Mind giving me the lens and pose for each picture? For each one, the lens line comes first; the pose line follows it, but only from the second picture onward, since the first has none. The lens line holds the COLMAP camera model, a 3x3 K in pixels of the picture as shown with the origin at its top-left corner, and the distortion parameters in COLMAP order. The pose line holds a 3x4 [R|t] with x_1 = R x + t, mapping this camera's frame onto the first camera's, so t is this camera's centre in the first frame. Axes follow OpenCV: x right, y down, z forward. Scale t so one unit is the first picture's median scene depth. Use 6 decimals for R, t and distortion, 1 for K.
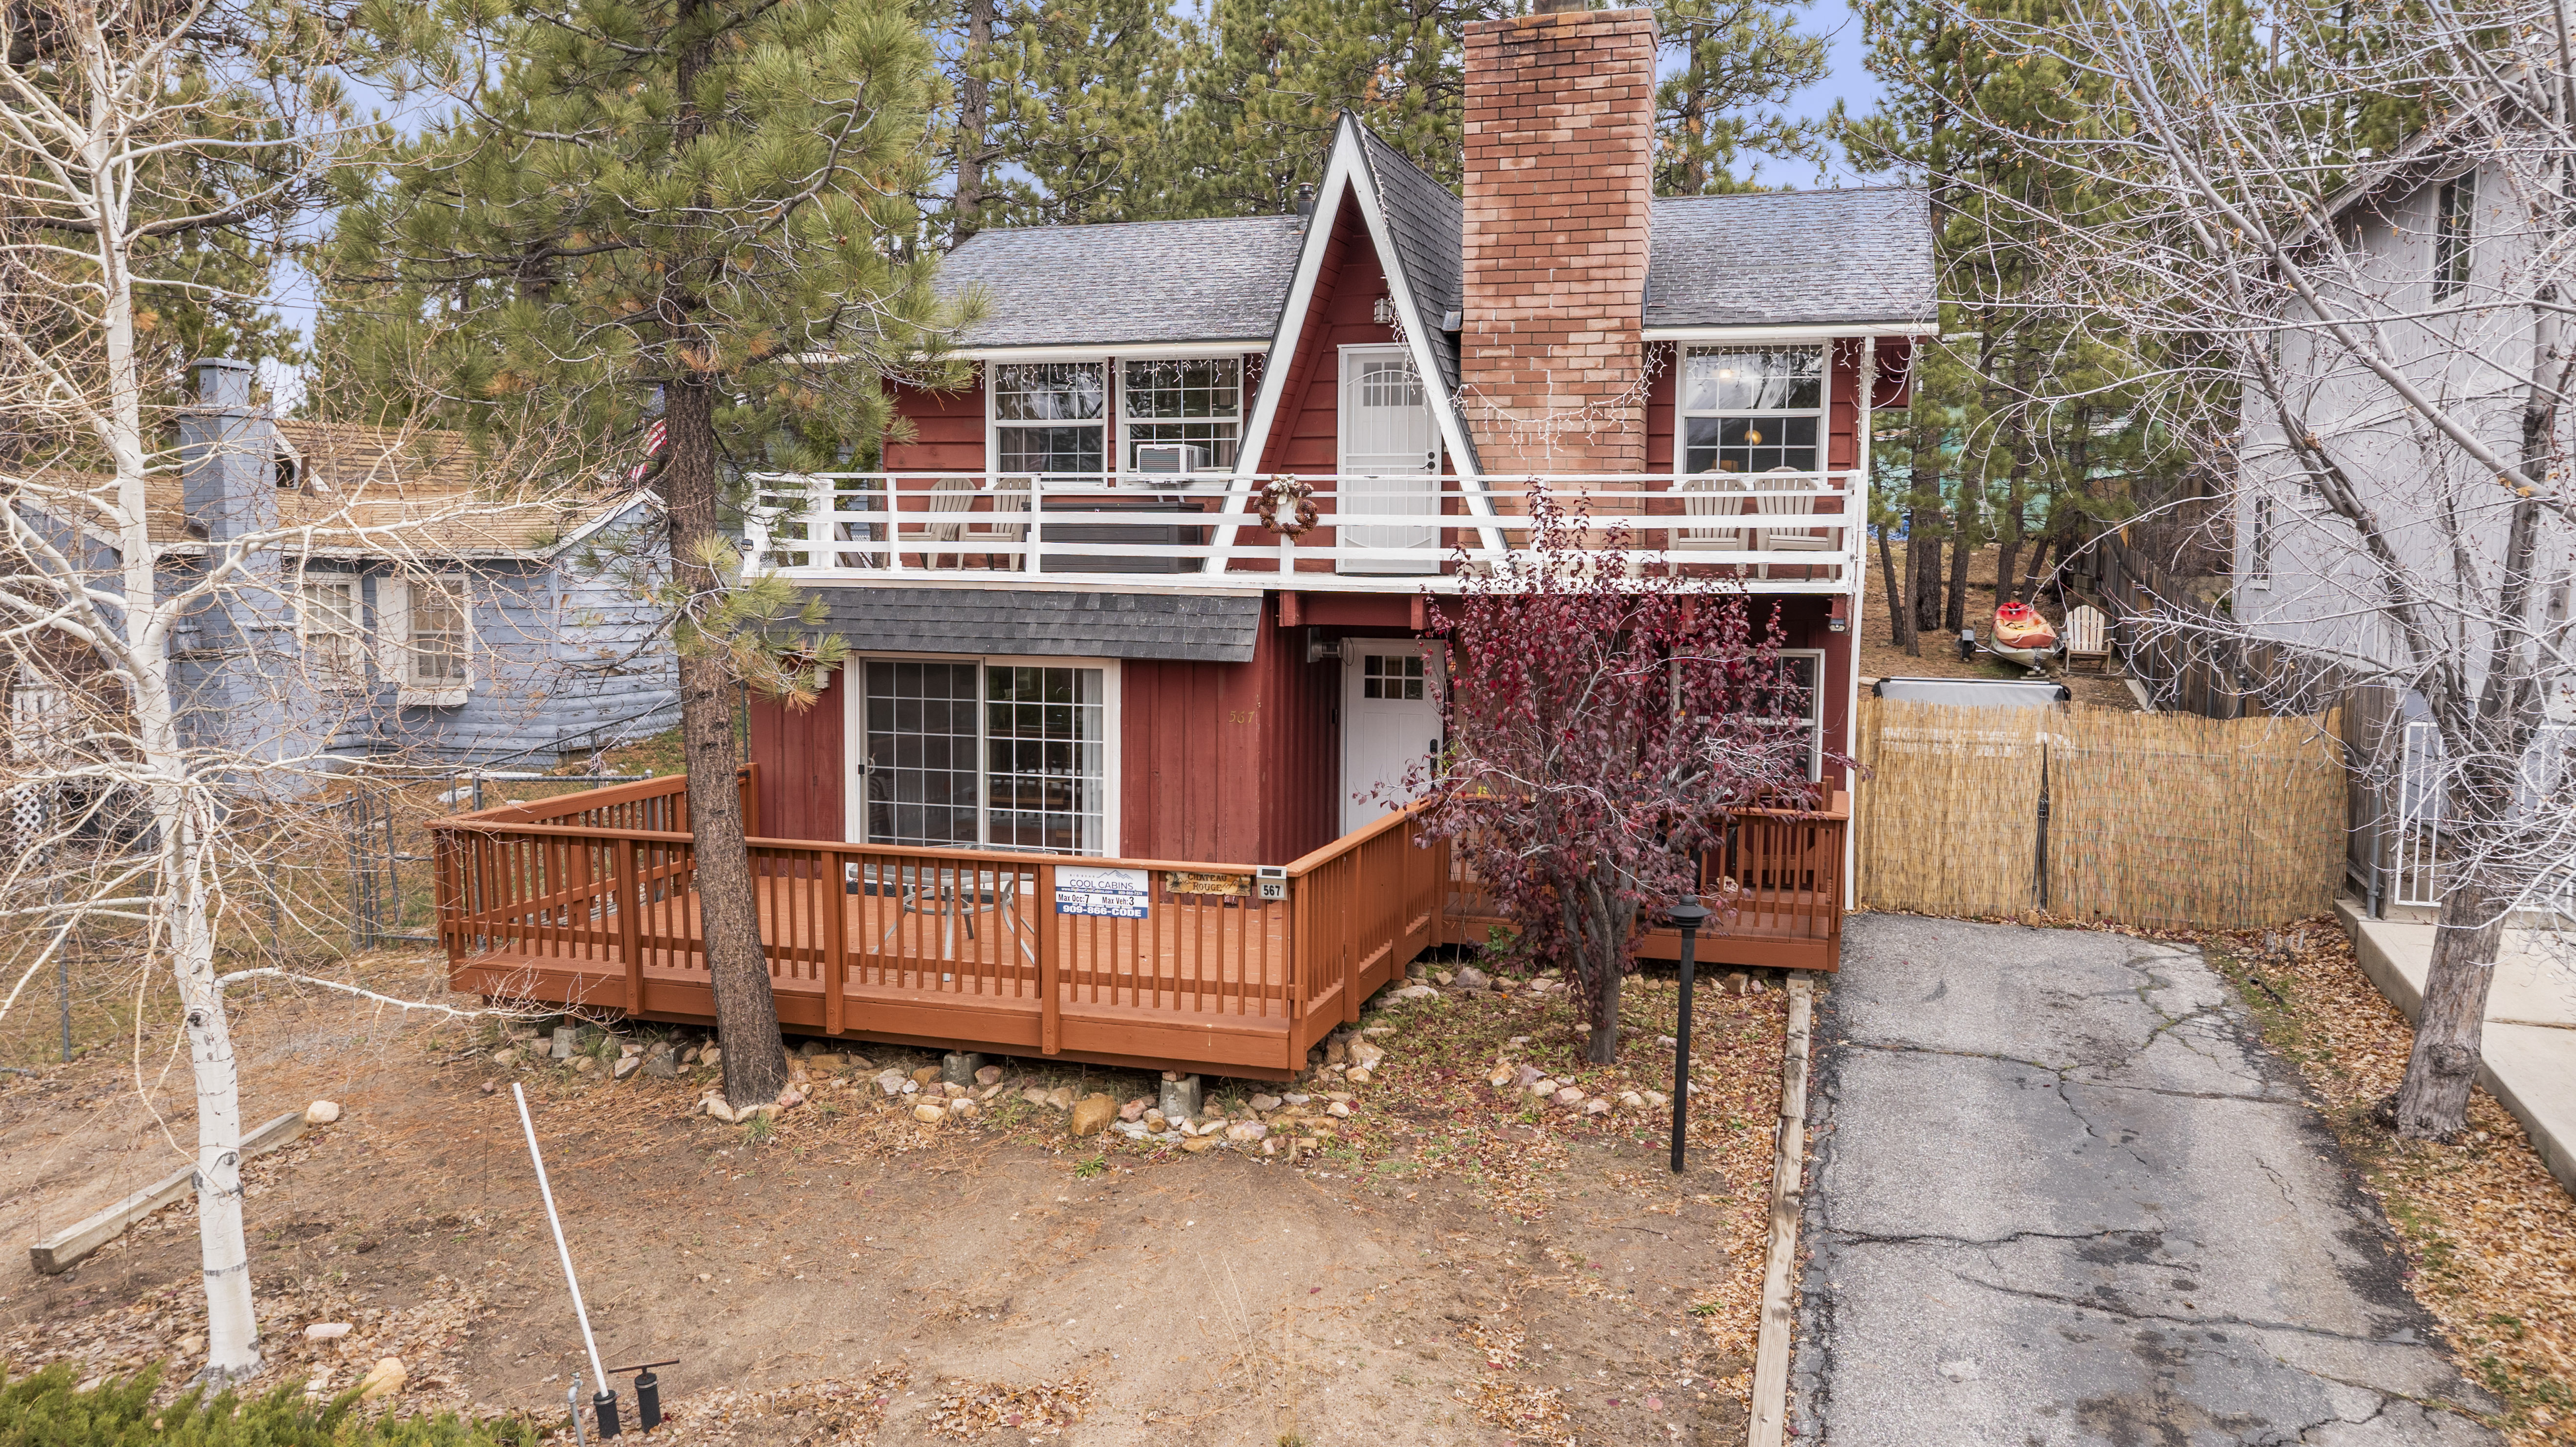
lens RADIAL K [[1791.6, 0, 1288.0], [0, 1791.6, 723.5], [0, 0, 1]] dist [-0.034872, 0.024891]
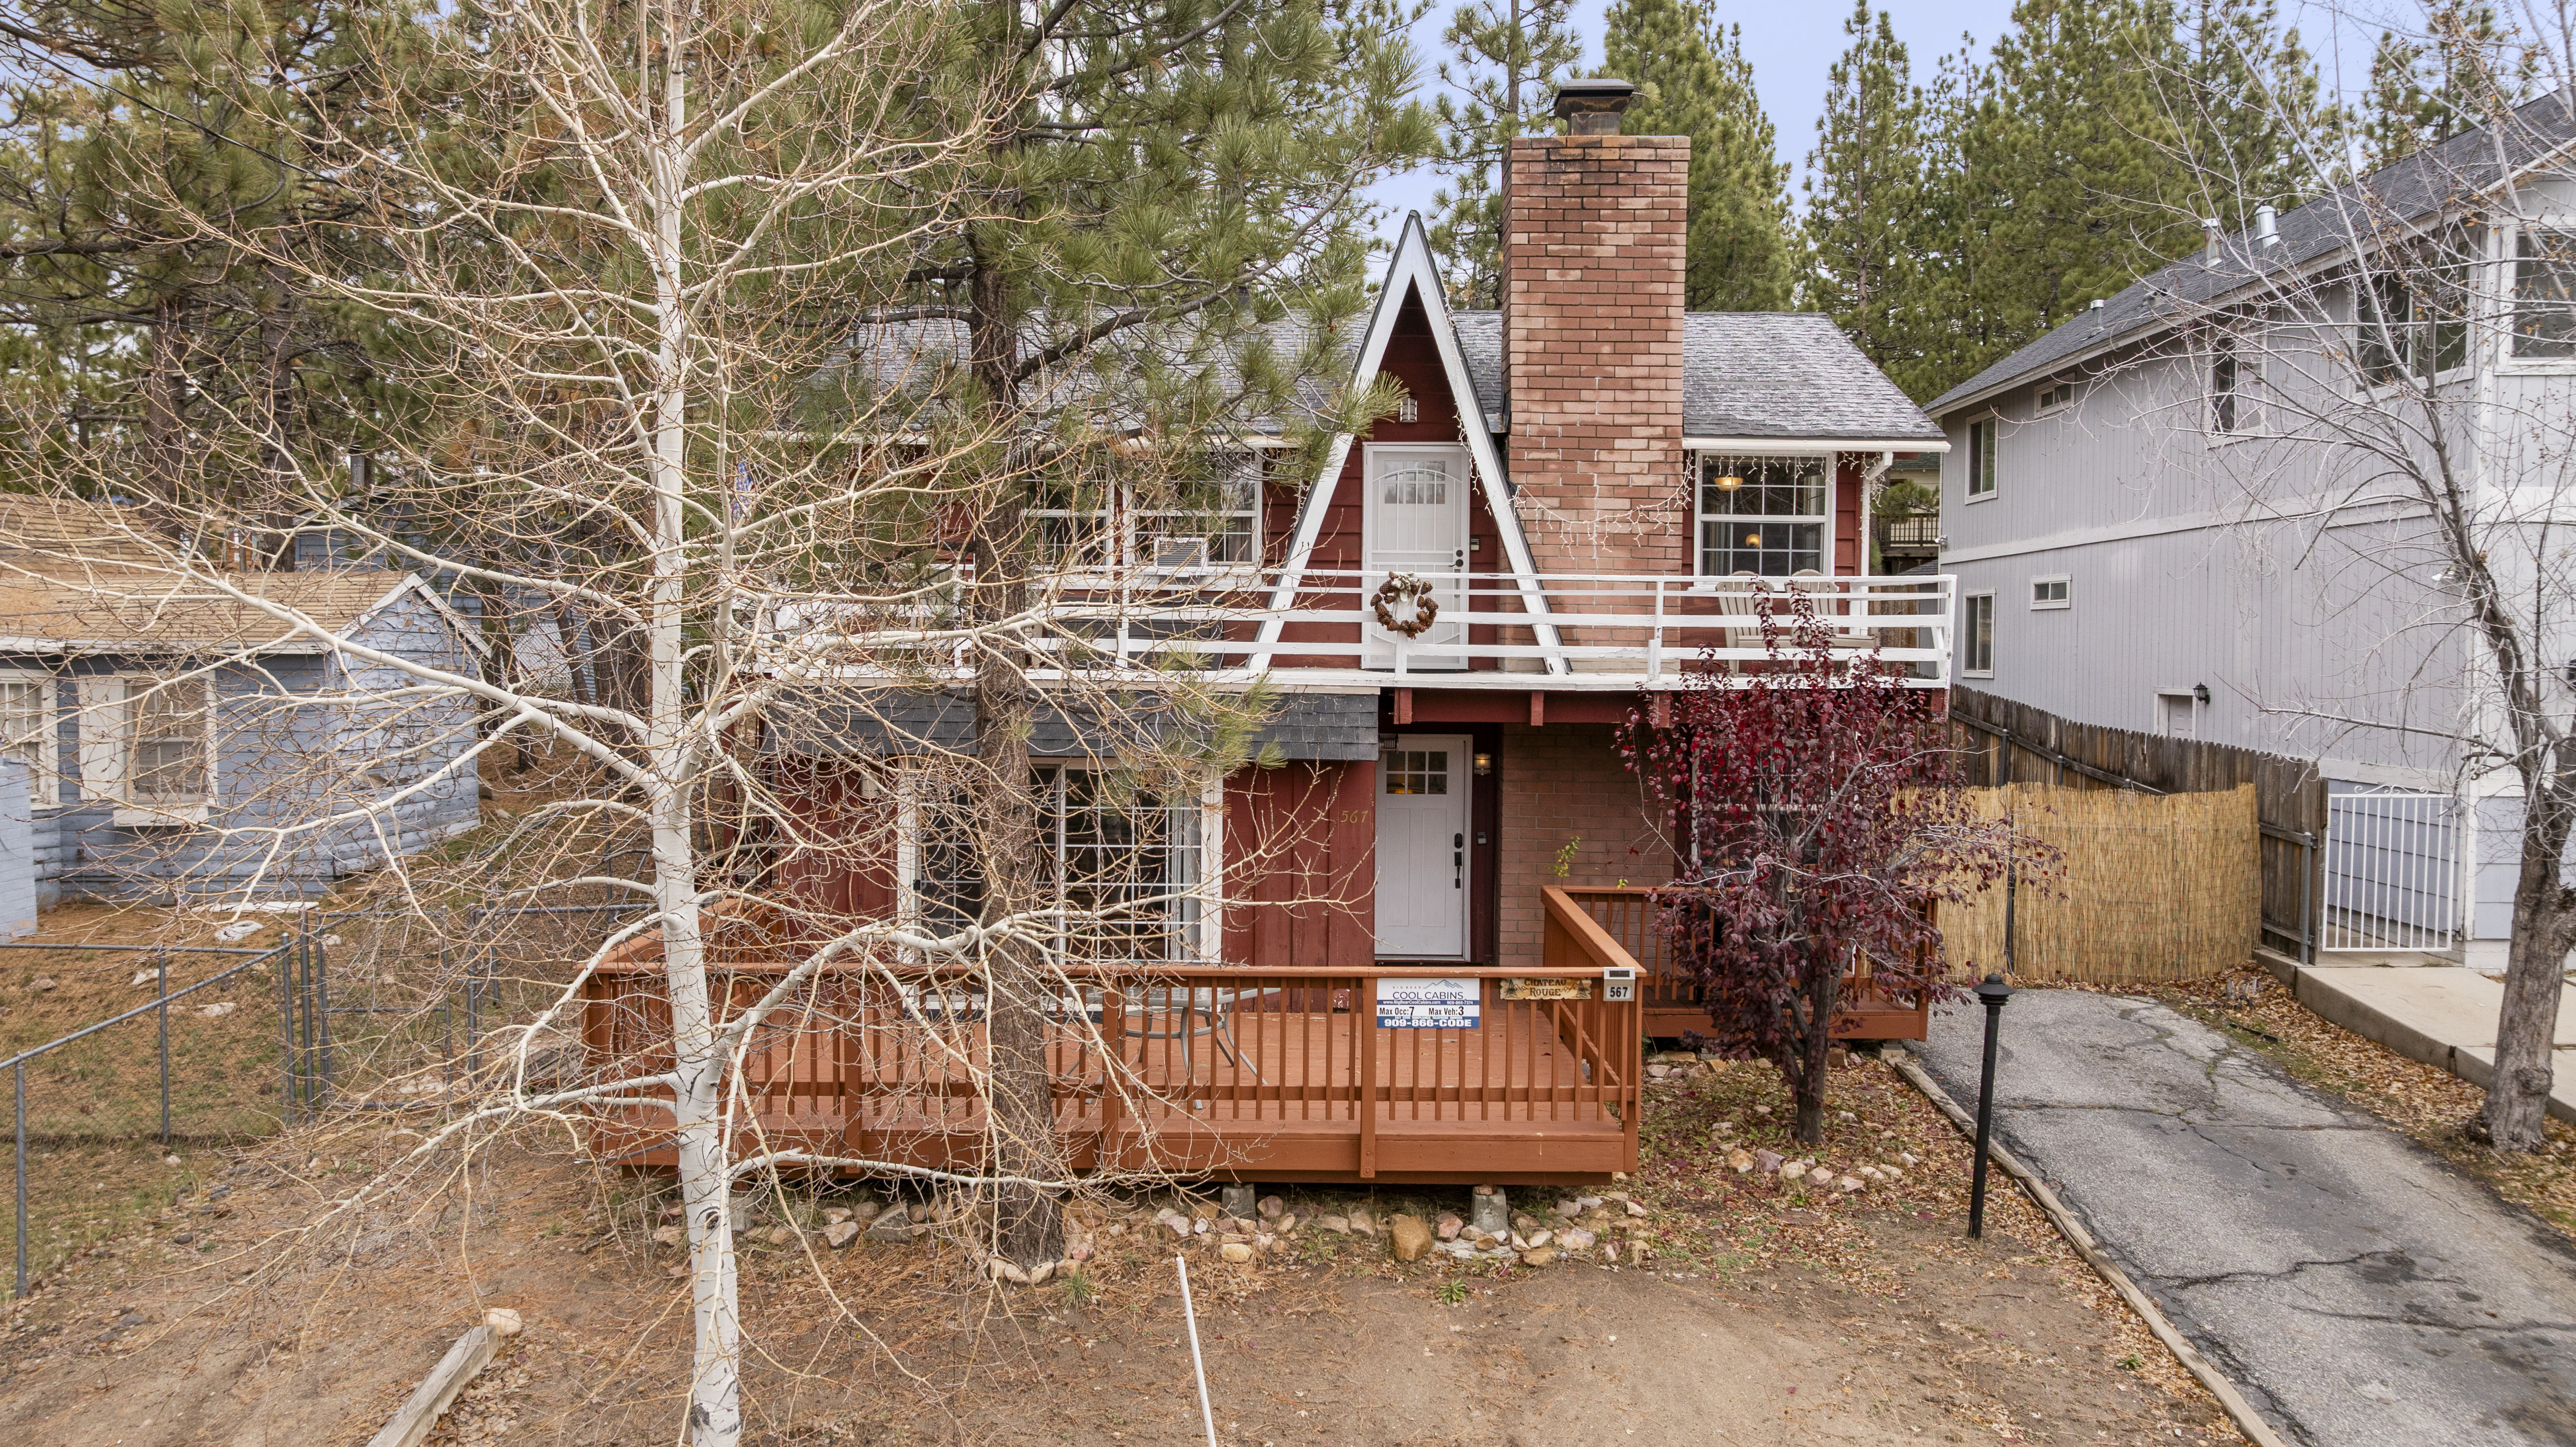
lens RADIAL K [[1791.6, 0, 1288.0], [0, 1791.6, 723.5], [0, 0, 1]] dist [-0.034872, 0.024891]
pose [[0.959397, -0.011695, 0.281815, -0.418171], [0.025672, 0.998613, -0.045957, -0.013144], [-0.280887, 0.051326, 0.958367, 0.083439]]
